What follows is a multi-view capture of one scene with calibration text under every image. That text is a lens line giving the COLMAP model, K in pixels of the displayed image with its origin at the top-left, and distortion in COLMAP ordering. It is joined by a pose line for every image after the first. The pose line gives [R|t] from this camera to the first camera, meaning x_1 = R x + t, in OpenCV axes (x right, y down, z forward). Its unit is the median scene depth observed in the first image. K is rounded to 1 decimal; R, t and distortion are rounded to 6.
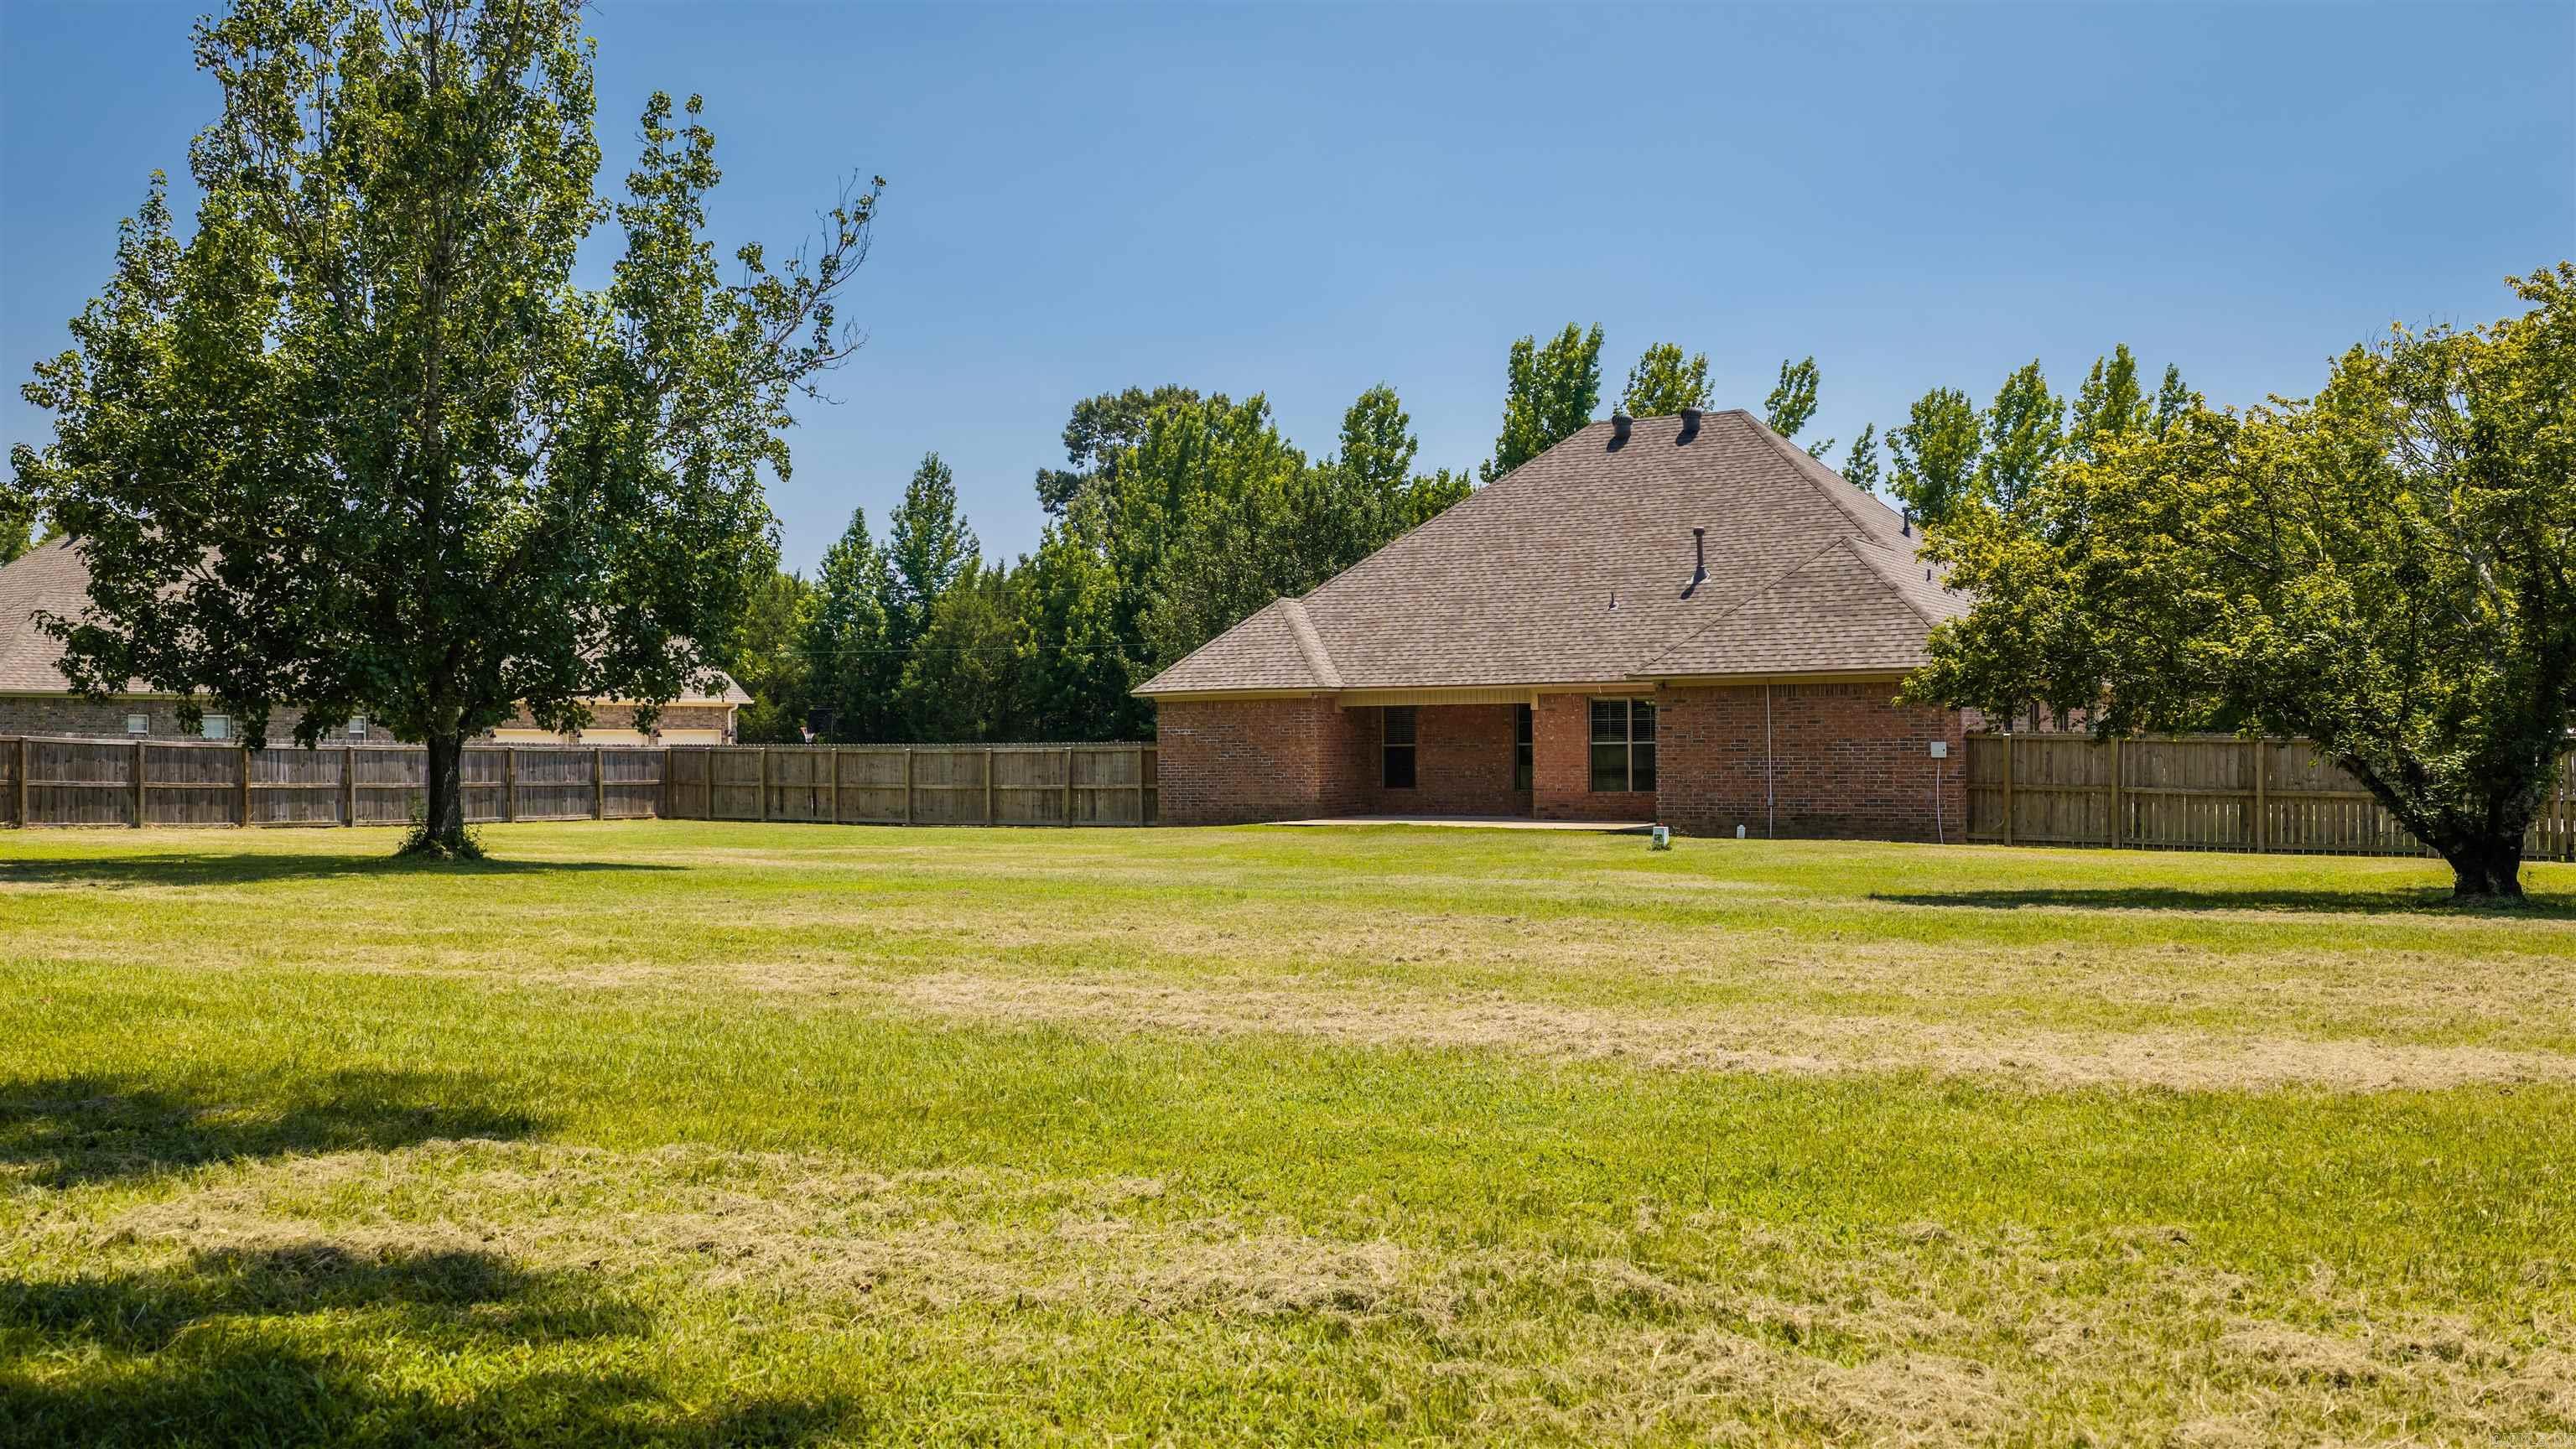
lens RADIAL K [[2111.6, 0, 1288.0], [0, 2111.6, 724.5], [0, 0, 1]] dist [0.051760, -0.190597]
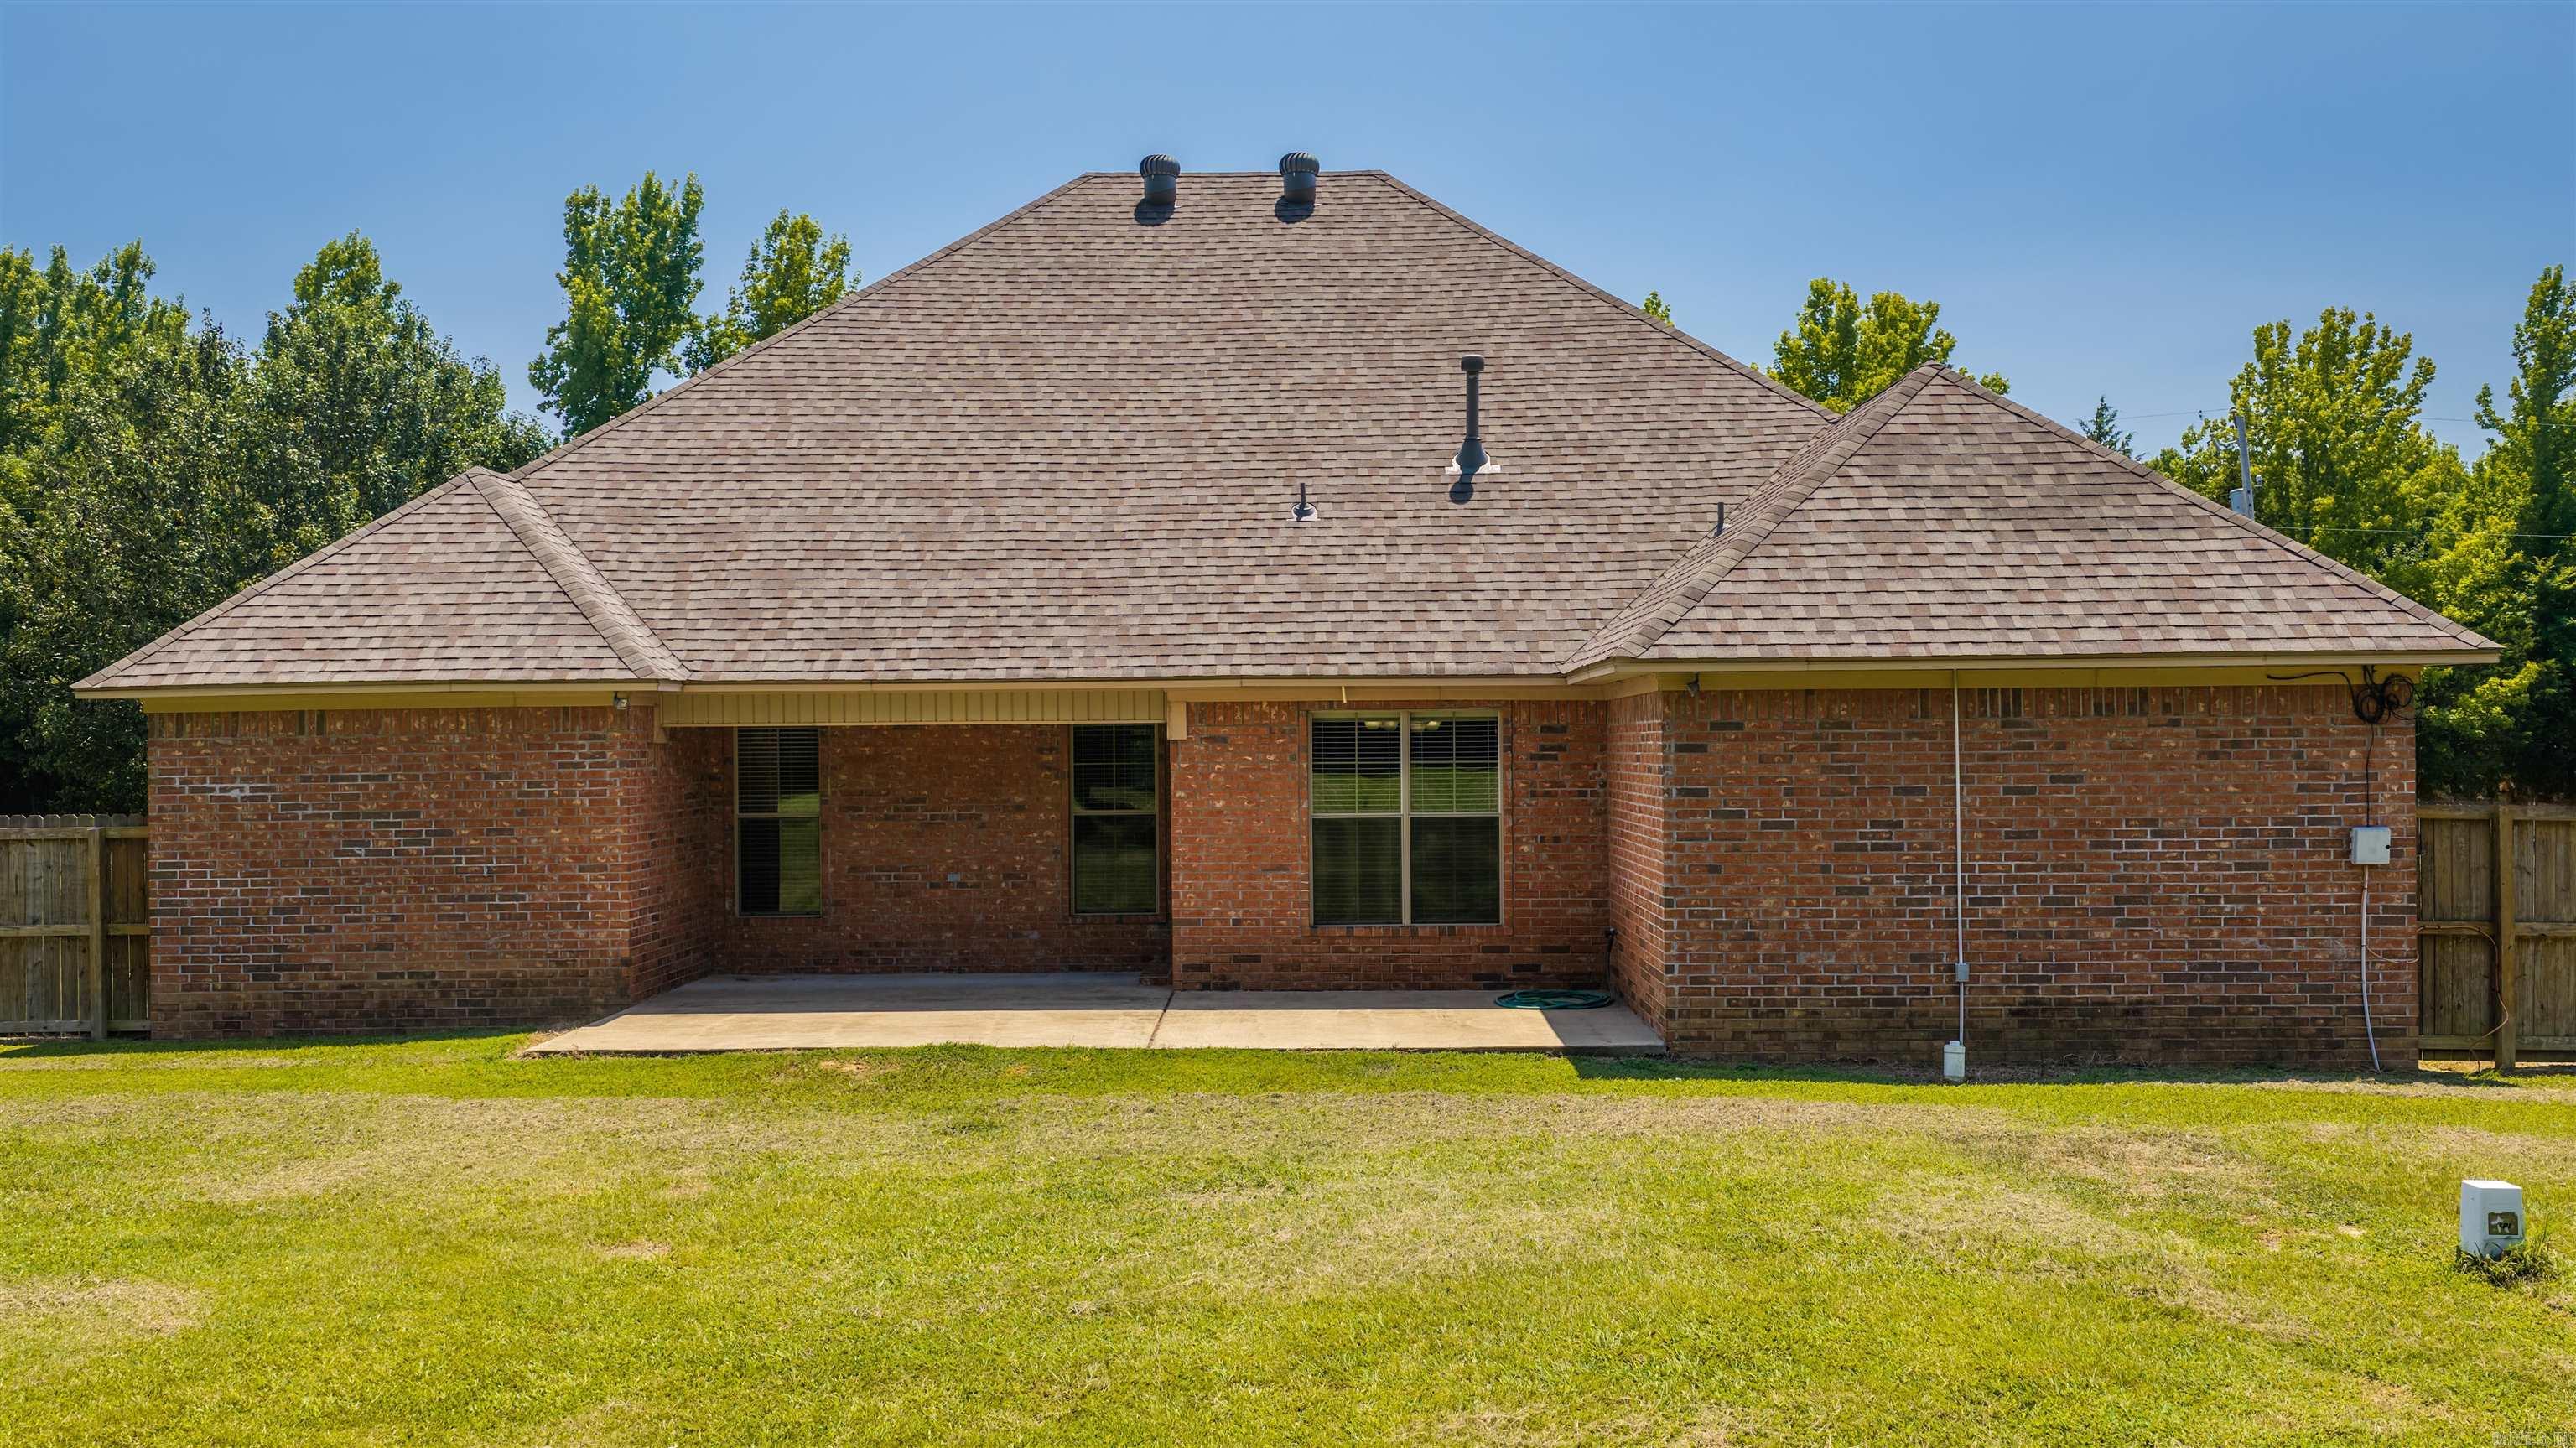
lens RADIAL K [[2140.5, 0, 1290.8], [0, 2140.5, 731.9], [0, 0, 1]] dist [0.039374, -0.079436]
pose [[0.872634, 0.000775, 0.488374, -0.074139], [-0.002634, 0.999992, 0.003119, -0.009300], [-0.488368, -0.004008, 0.872629, 0.571564]]
